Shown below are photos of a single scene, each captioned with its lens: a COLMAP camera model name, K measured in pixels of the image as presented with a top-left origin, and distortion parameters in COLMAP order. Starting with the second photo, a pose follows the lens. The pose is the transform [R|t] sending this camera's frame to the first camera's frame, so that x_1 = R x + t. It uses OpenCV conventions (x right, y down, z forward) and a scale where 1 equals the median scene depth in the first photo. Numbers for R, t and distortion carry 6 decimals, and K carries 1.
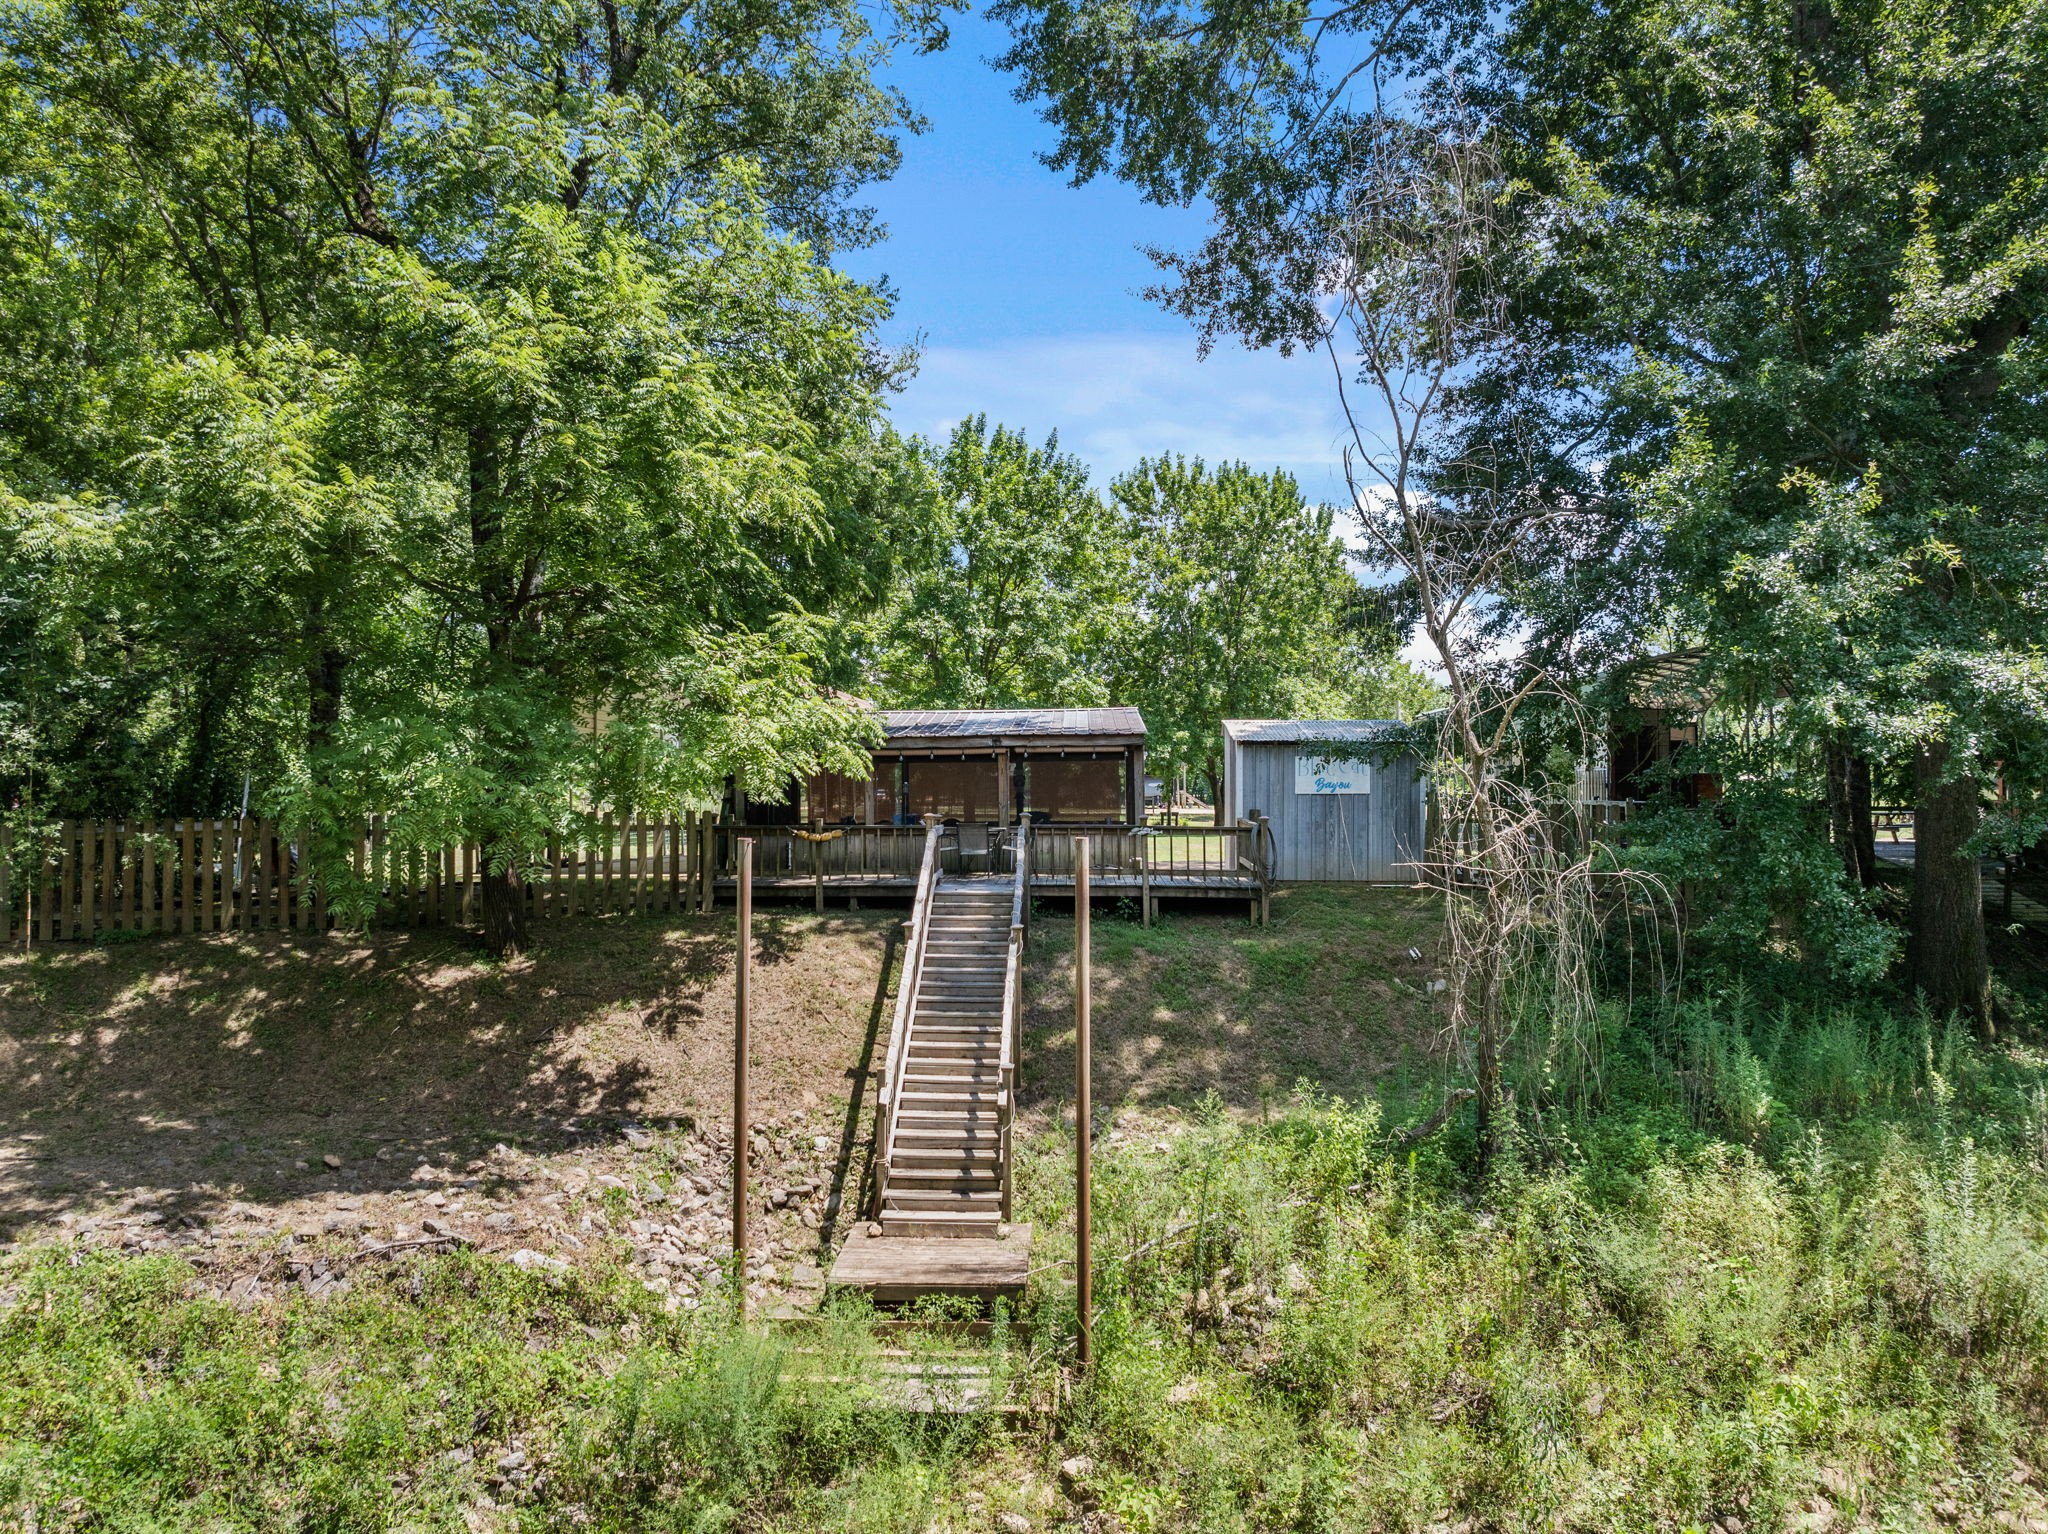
lens RADIAL K [[1425.3, 0, 1024.2], [0, 1425.3, 779.7], [0, 0, 1]] dist [-0.027671, 0.001752]
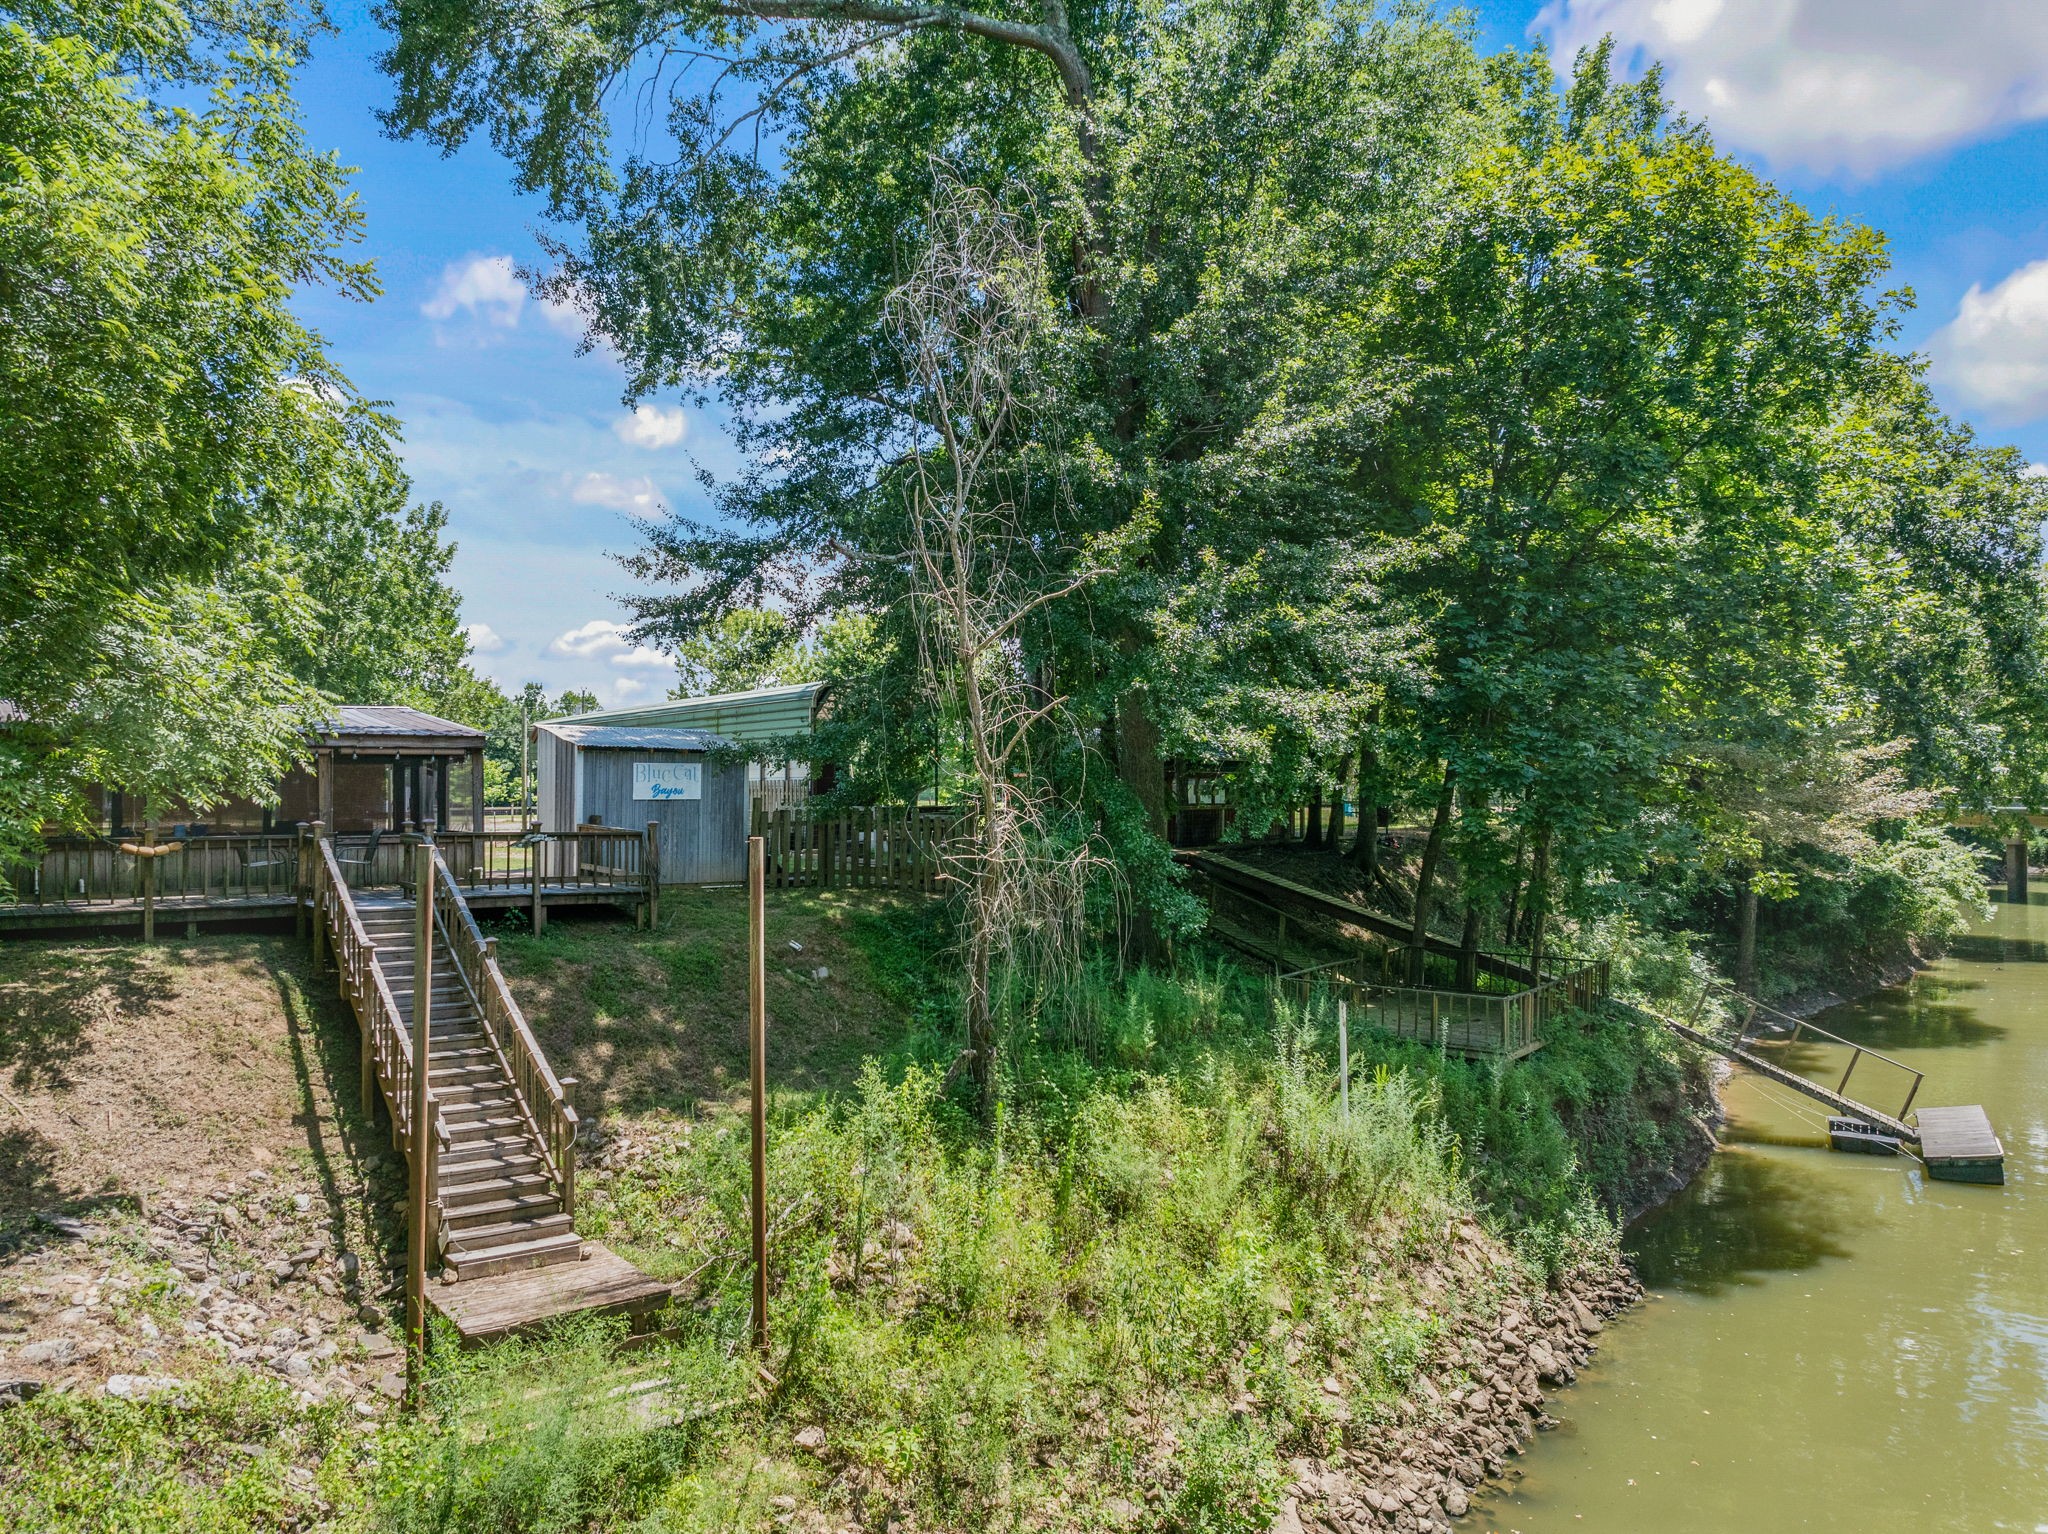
lens RADIAL K [[1433.3, 0, 1036.0], [0, 1433.3, 760.2], [0, 0, 1]] dist [-0.054735, 0.007039]
pose [[0.774549, 0.014115, 0.632356, -0.346022], [-0.001140, 0.999780, -0.020920, 0.004970], [-0.632513, 0.015483, 0.774395, 0.054454]]
